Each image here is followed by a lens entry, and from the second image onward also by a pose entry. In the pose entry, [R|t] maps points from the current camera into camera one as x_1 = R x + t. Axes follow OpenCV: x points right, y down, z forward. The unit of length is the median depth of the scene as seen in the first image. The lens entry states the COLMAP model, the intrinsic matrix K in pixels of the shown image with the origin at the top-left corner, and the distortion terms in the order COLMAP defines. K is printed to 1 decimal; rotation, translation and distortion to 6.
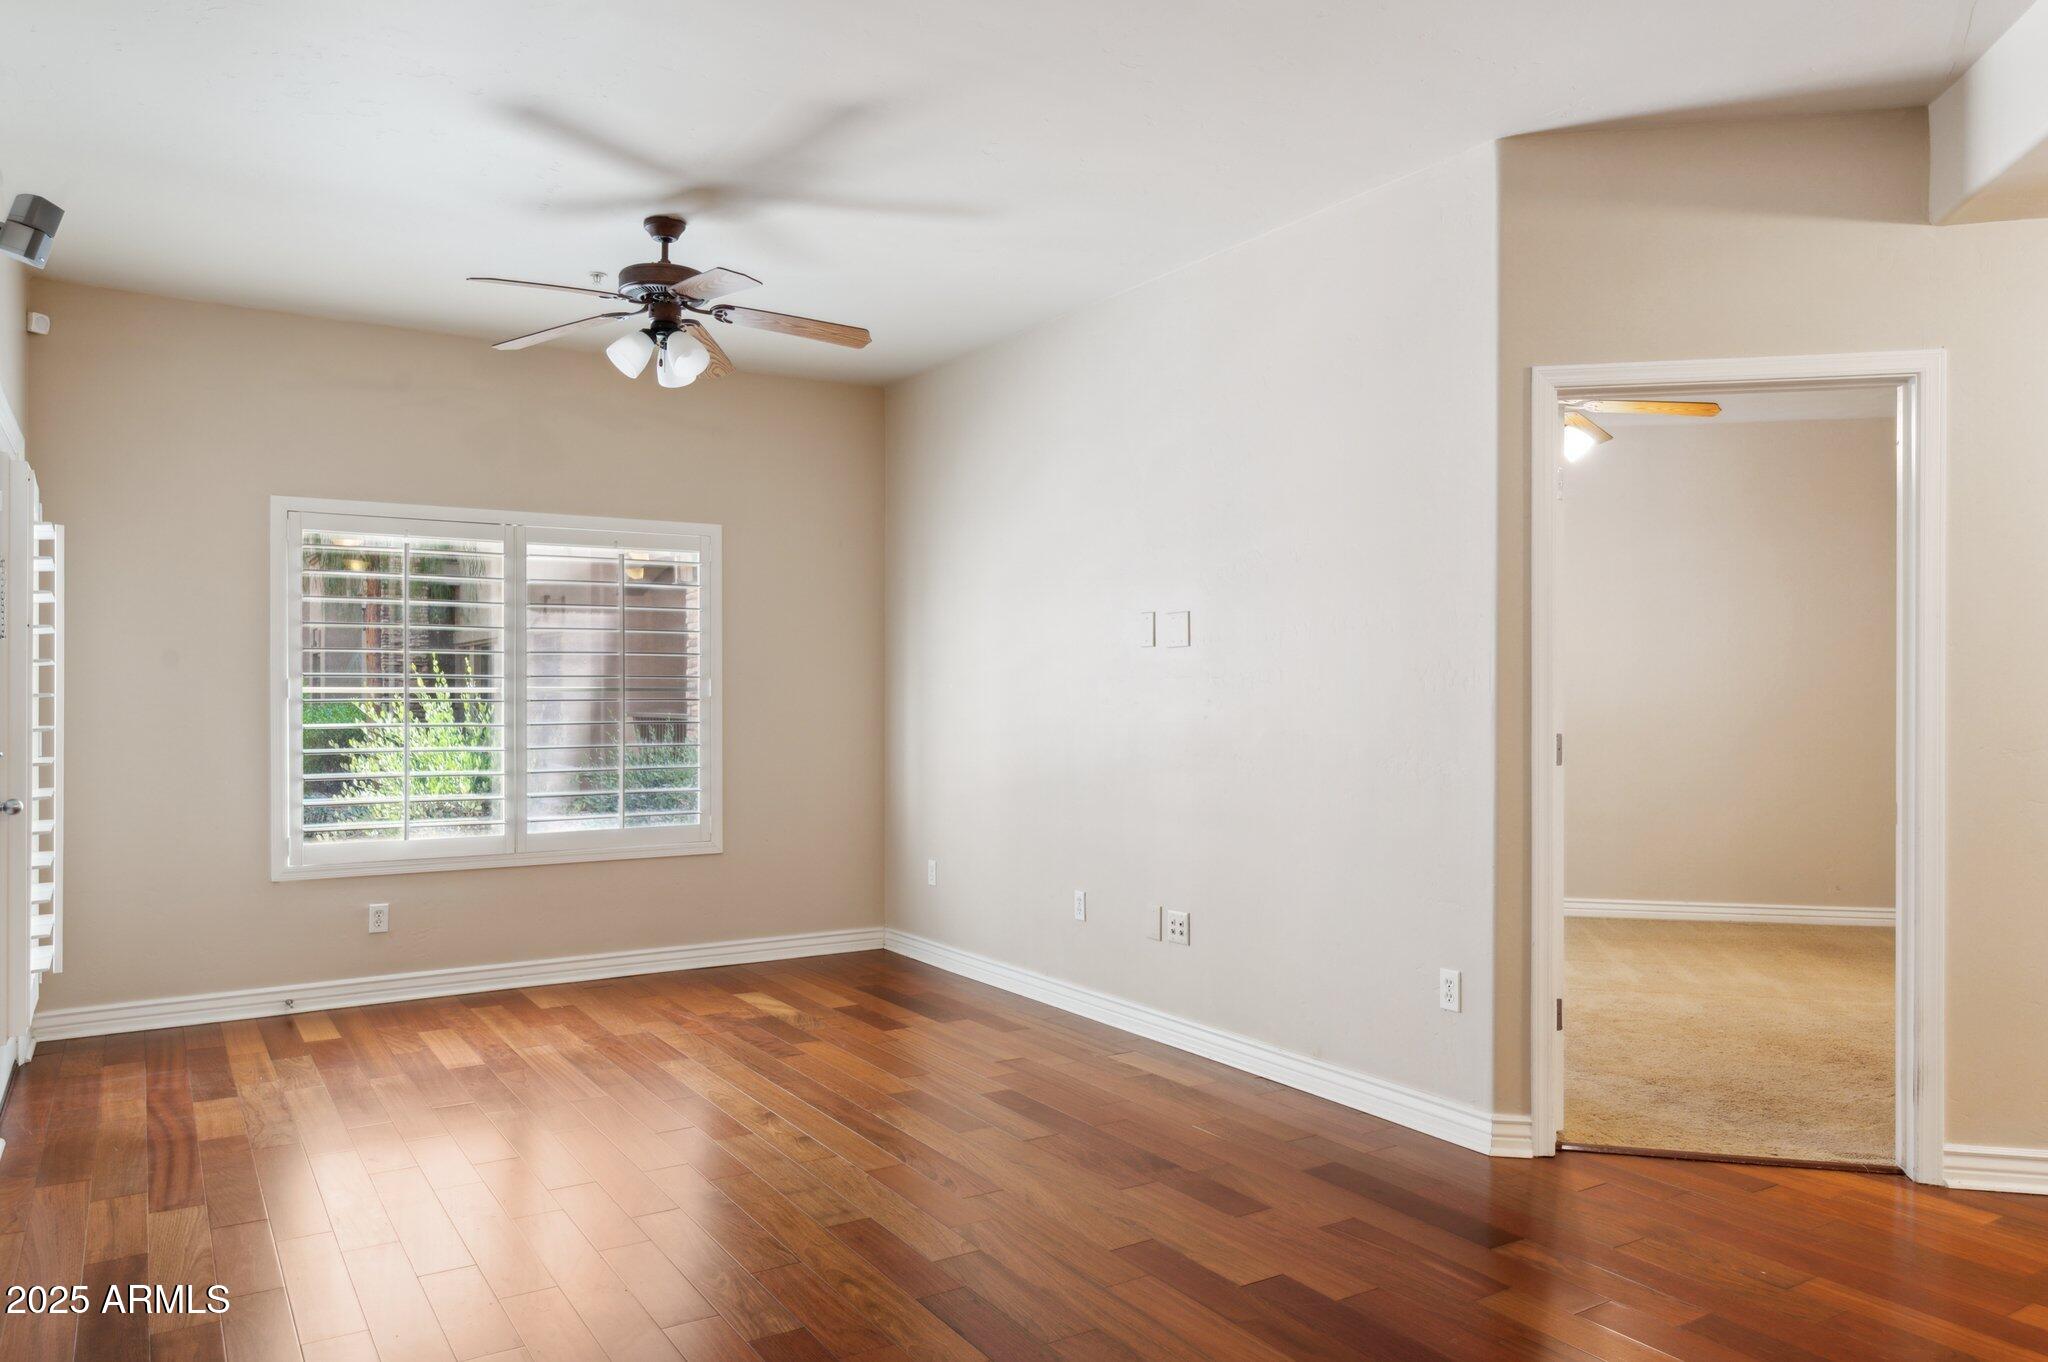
lens RADIAL K [[1410.0, 0, 1022.9], [0, 1410.0, 682.4], [0, 0, 1]] dist [0.025358, -0.033239]
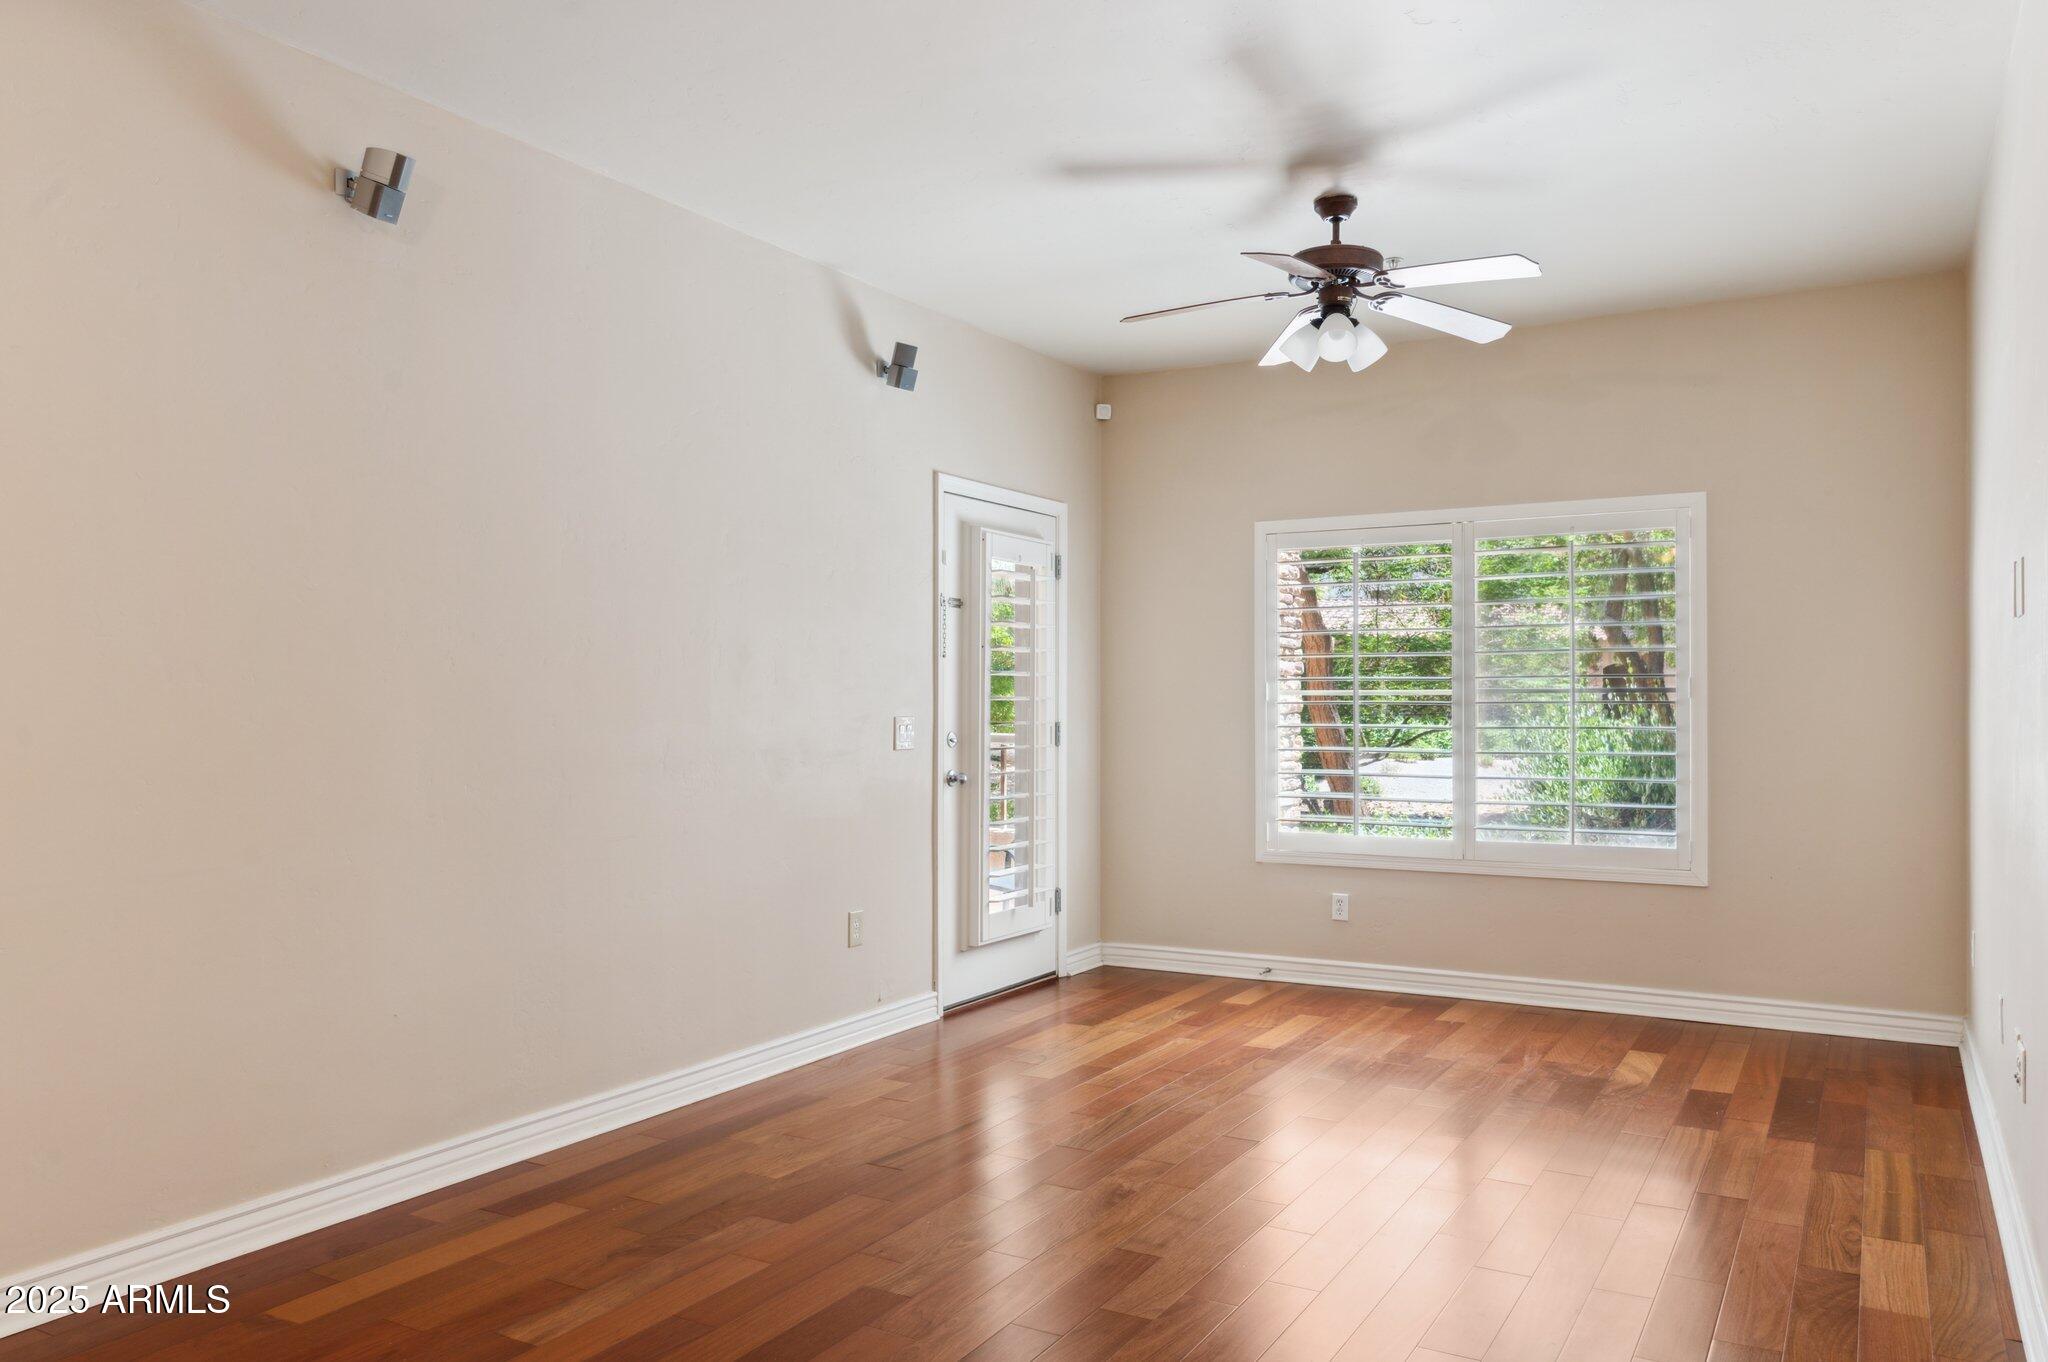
lens RADIAL K [[1466.3, 0, 1022.5], [0, 1466.3, 690.3], [0, 0, 1]] dist [-0.010914, 0.001338]
pose [[0.458026, -0.007479, -0.888907, 0.416797], [0.010428, 0.999941, -0.003040, 0.004553], [0.888877, -0.007877, 0.458077, 0.283767]]
